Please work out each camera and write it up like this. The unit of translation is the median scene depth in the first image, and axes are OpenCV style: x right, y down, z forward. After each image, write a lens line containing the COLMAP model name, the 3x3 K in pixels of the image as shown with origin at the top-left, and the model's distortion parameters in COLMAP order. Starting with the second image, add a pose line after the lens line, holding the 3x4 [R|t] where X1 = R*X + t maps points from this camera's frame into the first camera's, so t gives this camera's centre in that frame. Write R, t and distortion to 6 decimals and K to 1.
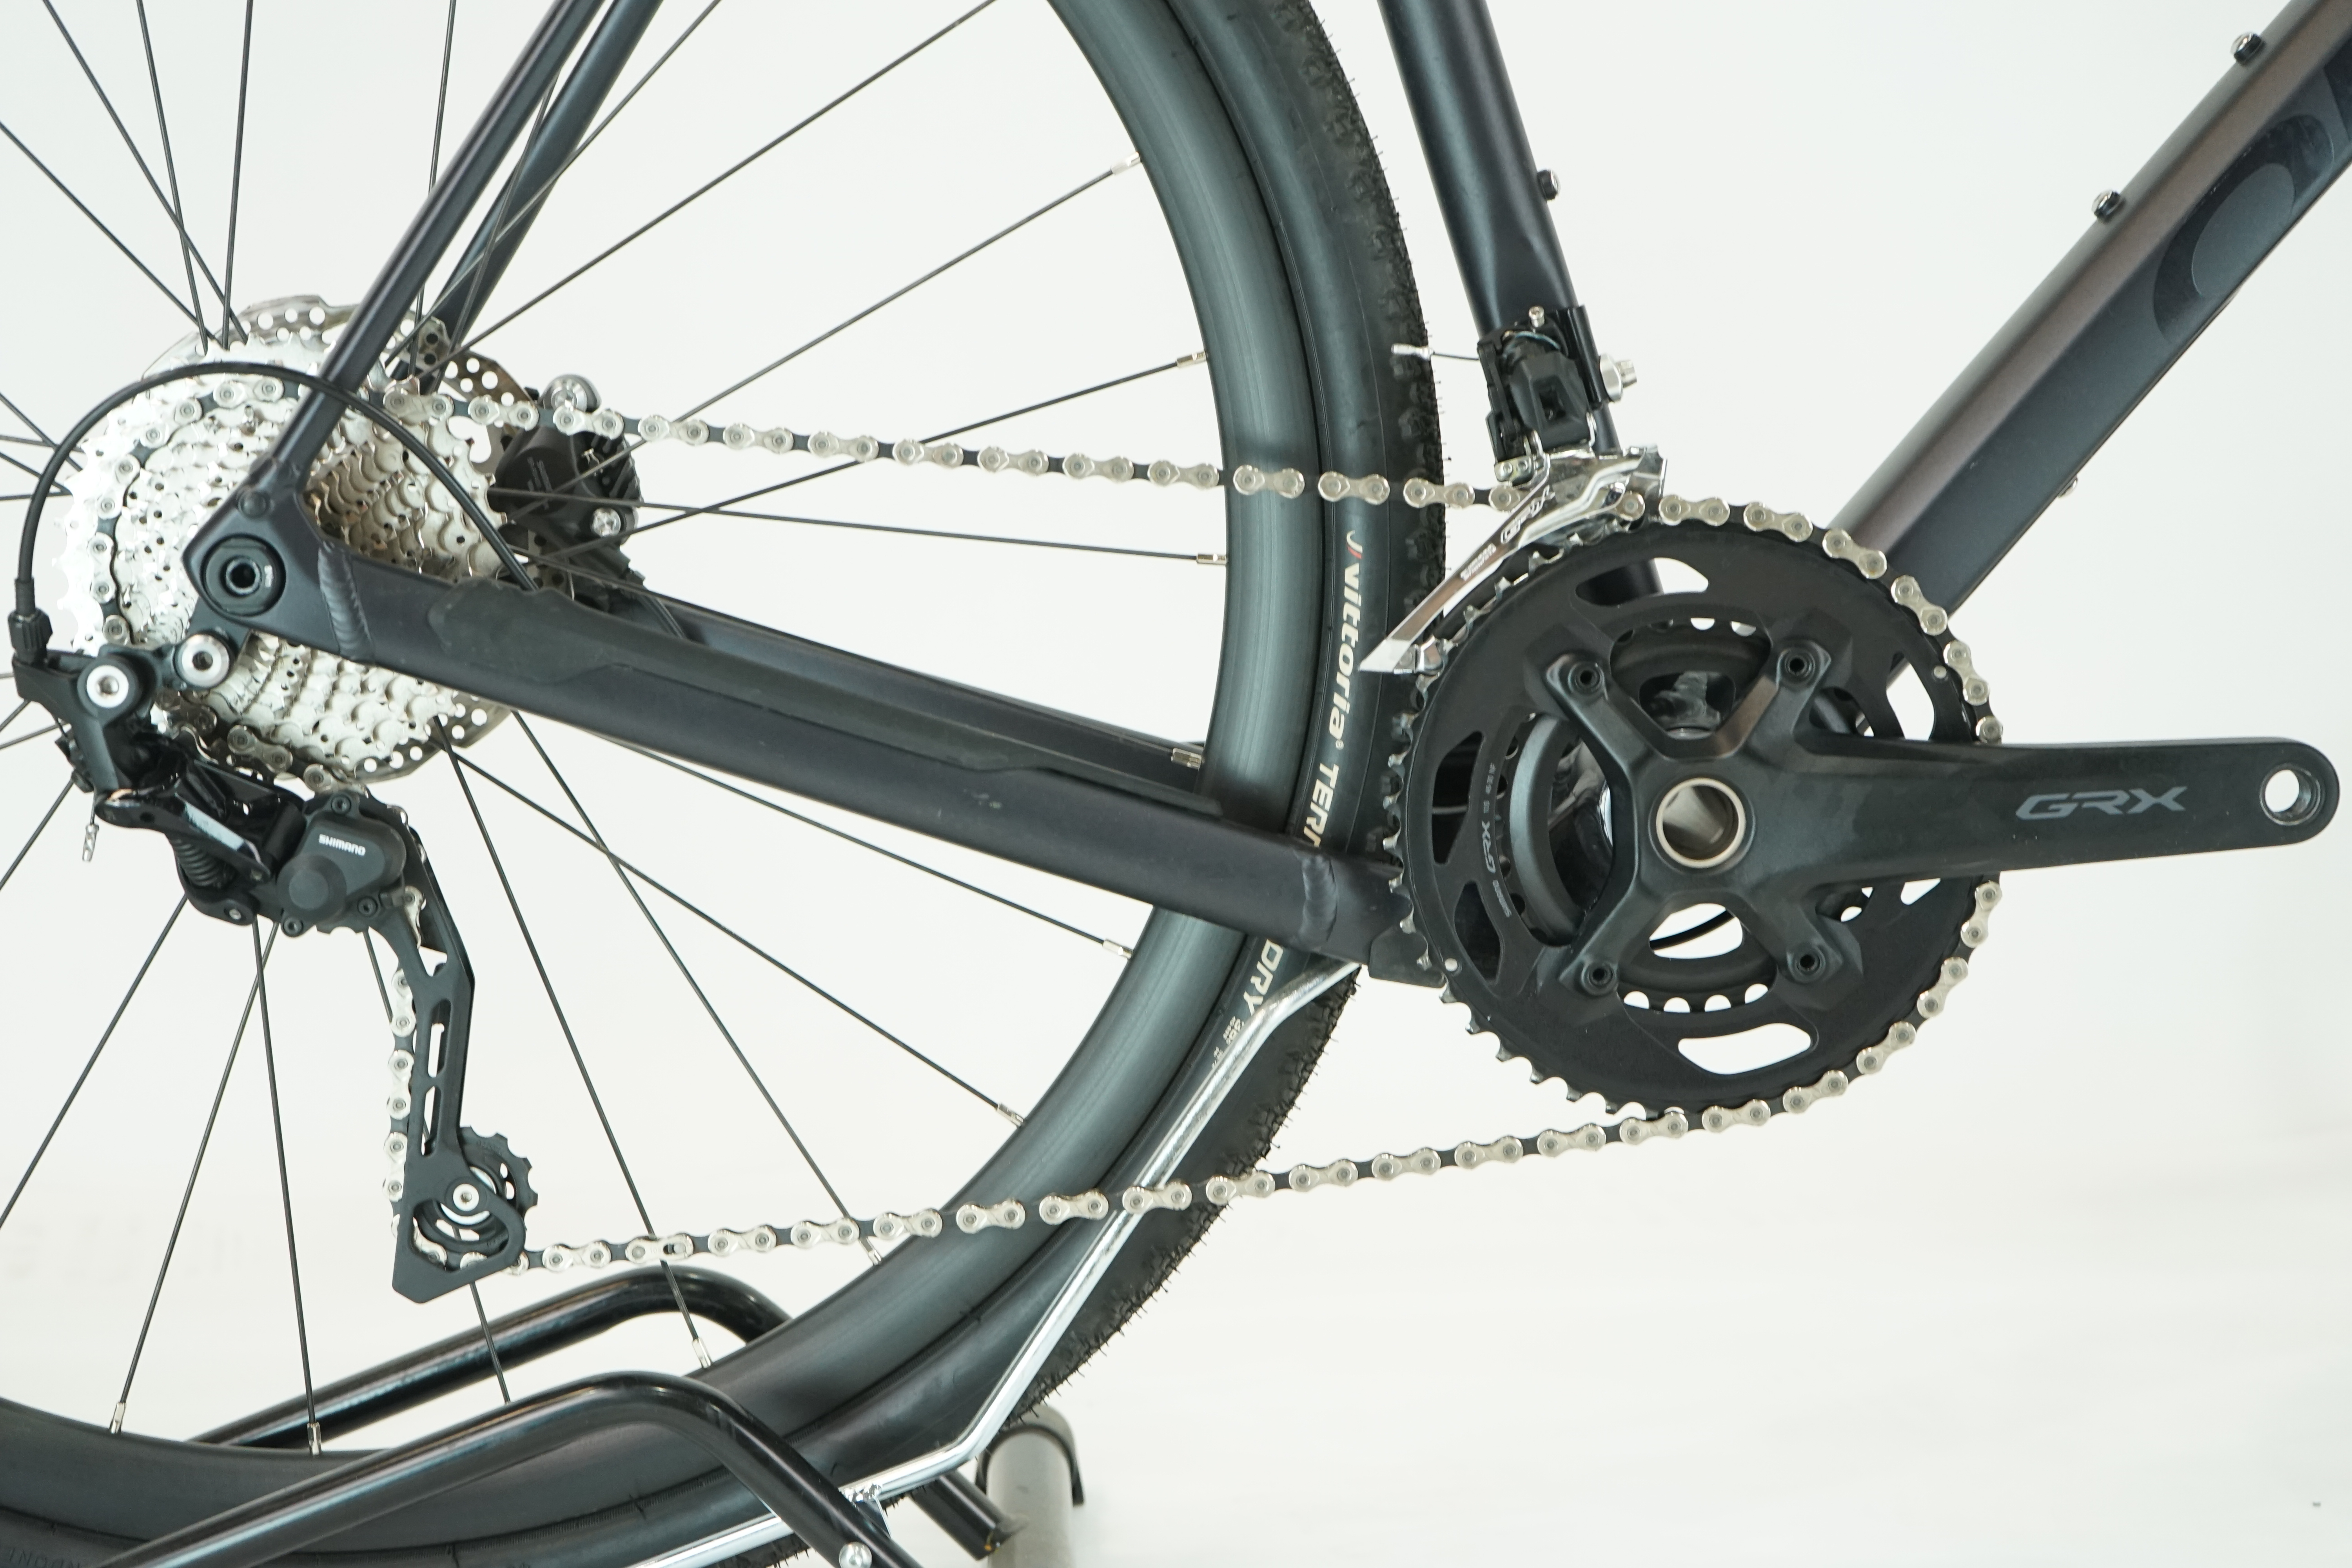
lens RADIAL K [[3786.2, 0, 1176.0], [0, 3786.2, 784.0], [0, 0, 1]] dist [0.004914, 0.060570]
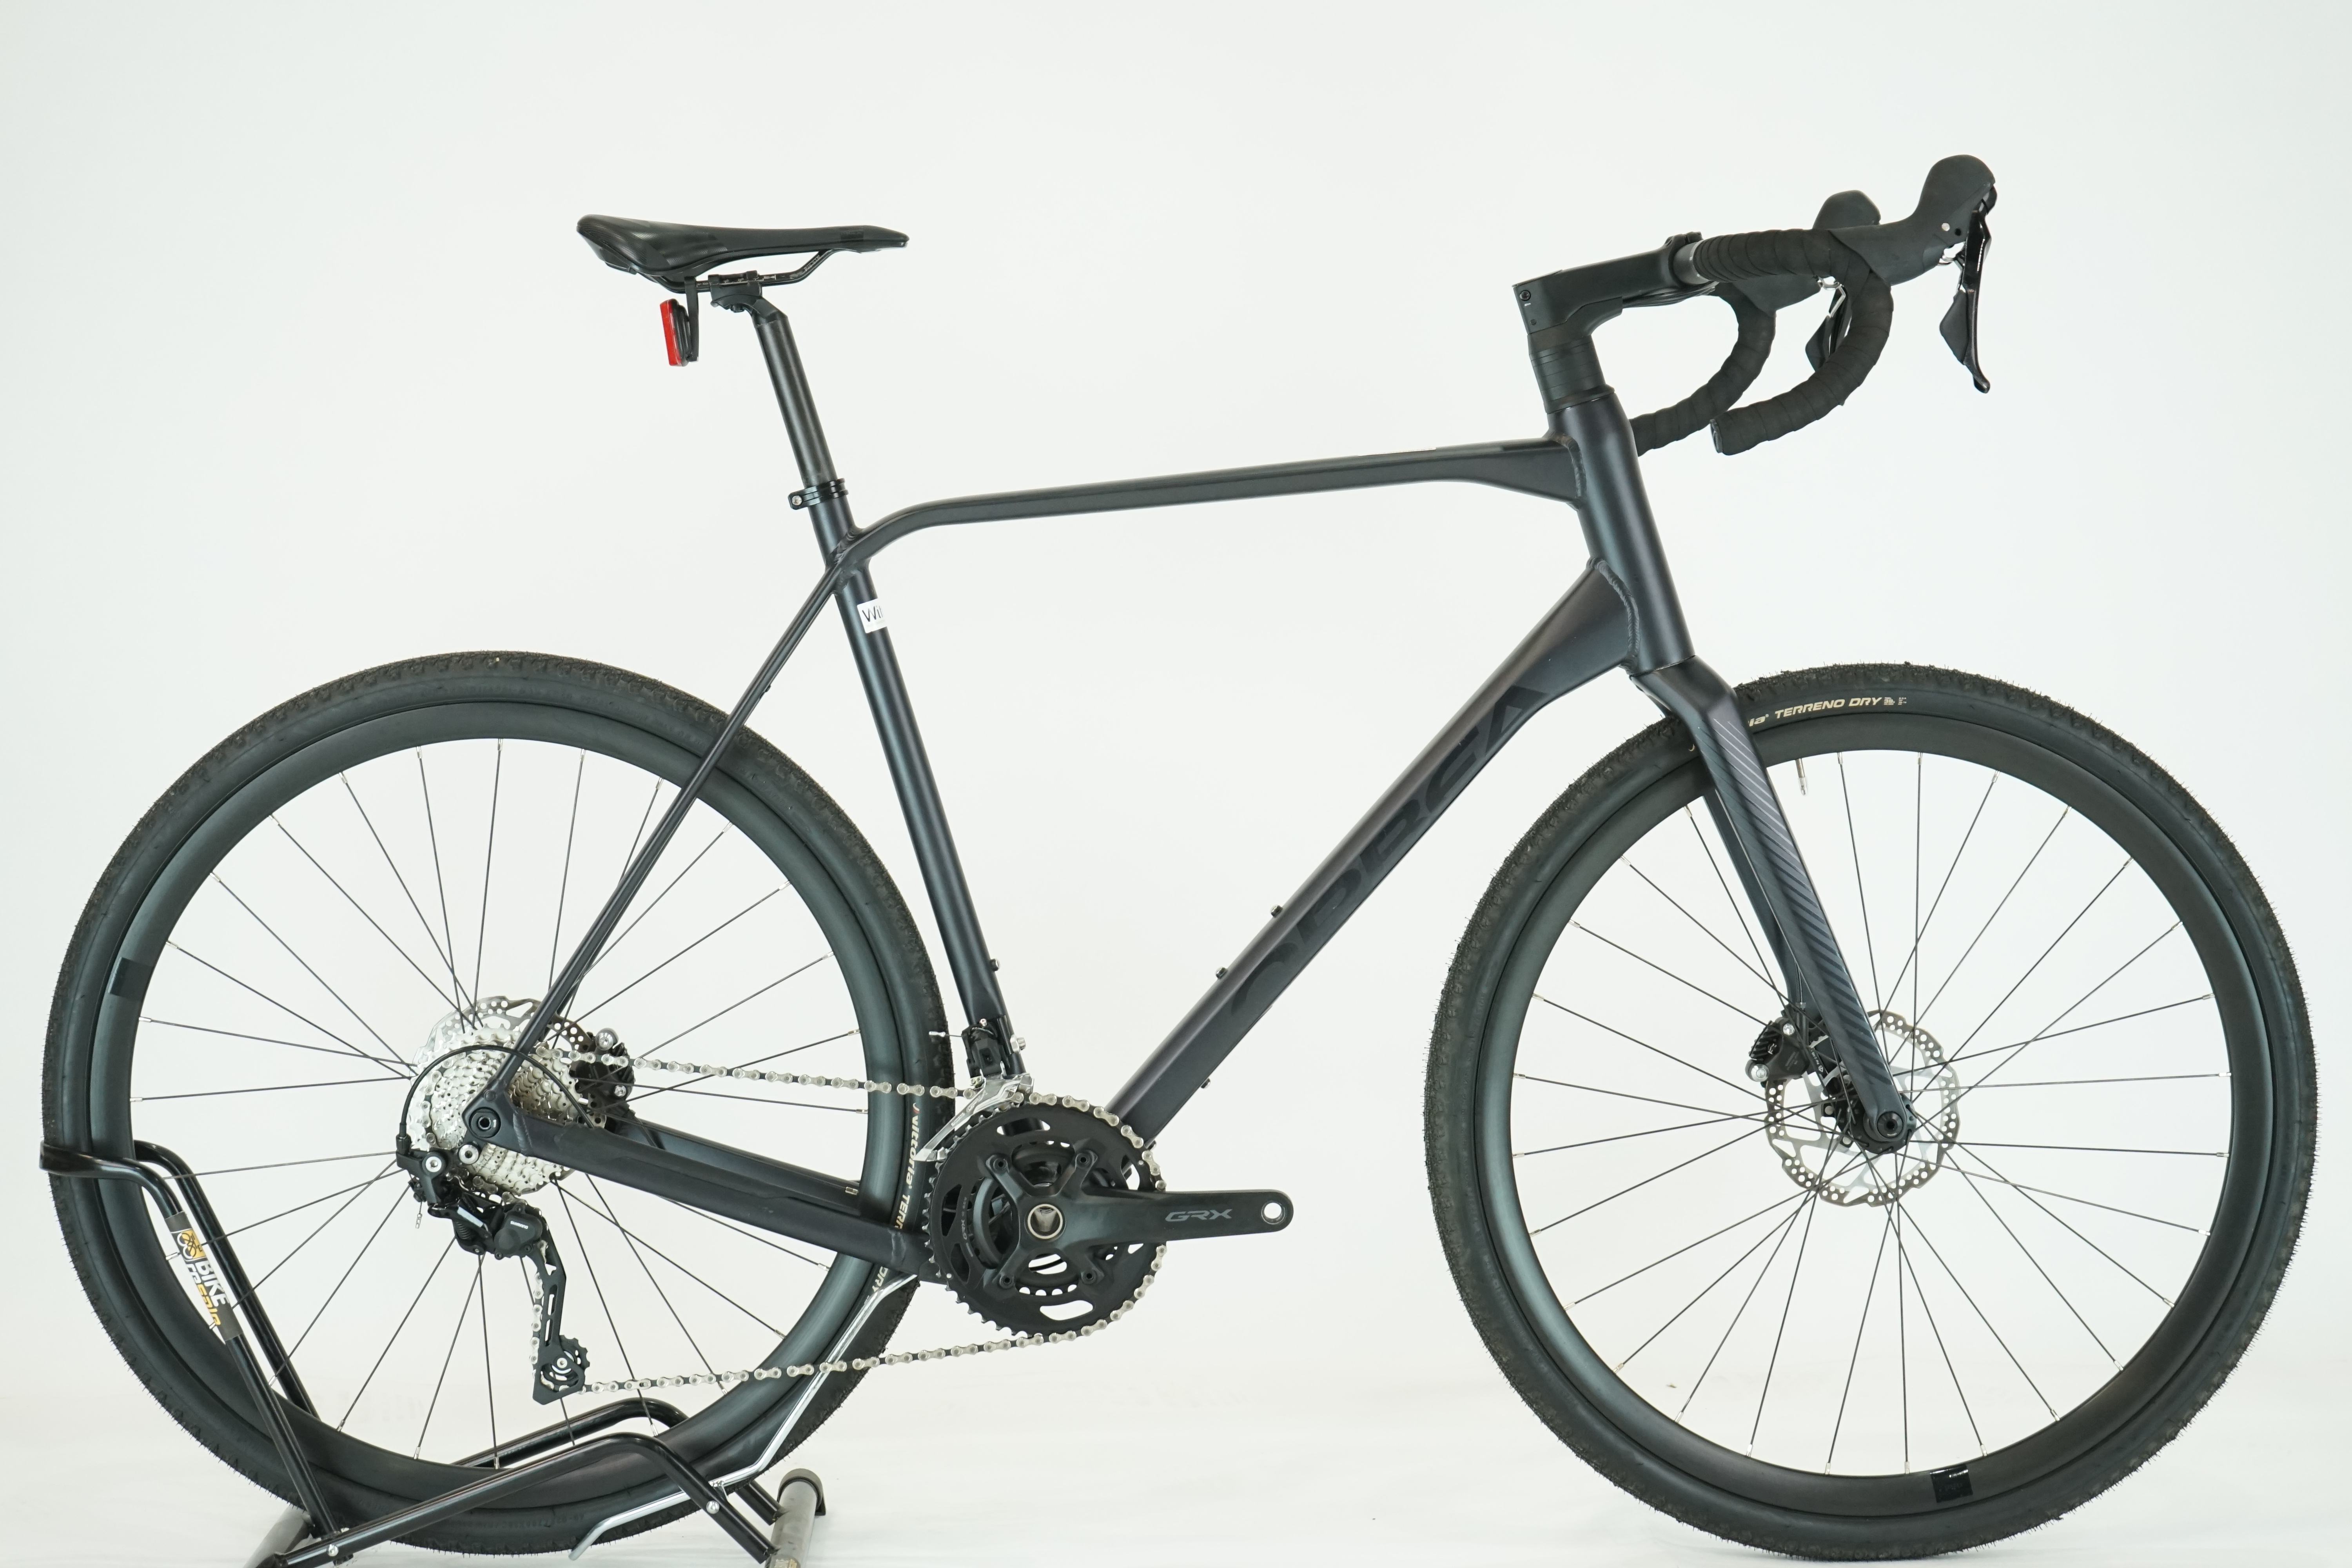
lens RADIAL K [[4366.7, 0, 1176.0], [0, 4366.7, 784.0], [0, 0, 1]] dist [-0.061600, -0.293143]
pose [[0.999871, 0.008881, -0.013383, 0.259384], [-0.009680, 0.998097, -0.060892, -0.104324], [0.012817, 0.061014, 0.998055, -1.929557]]
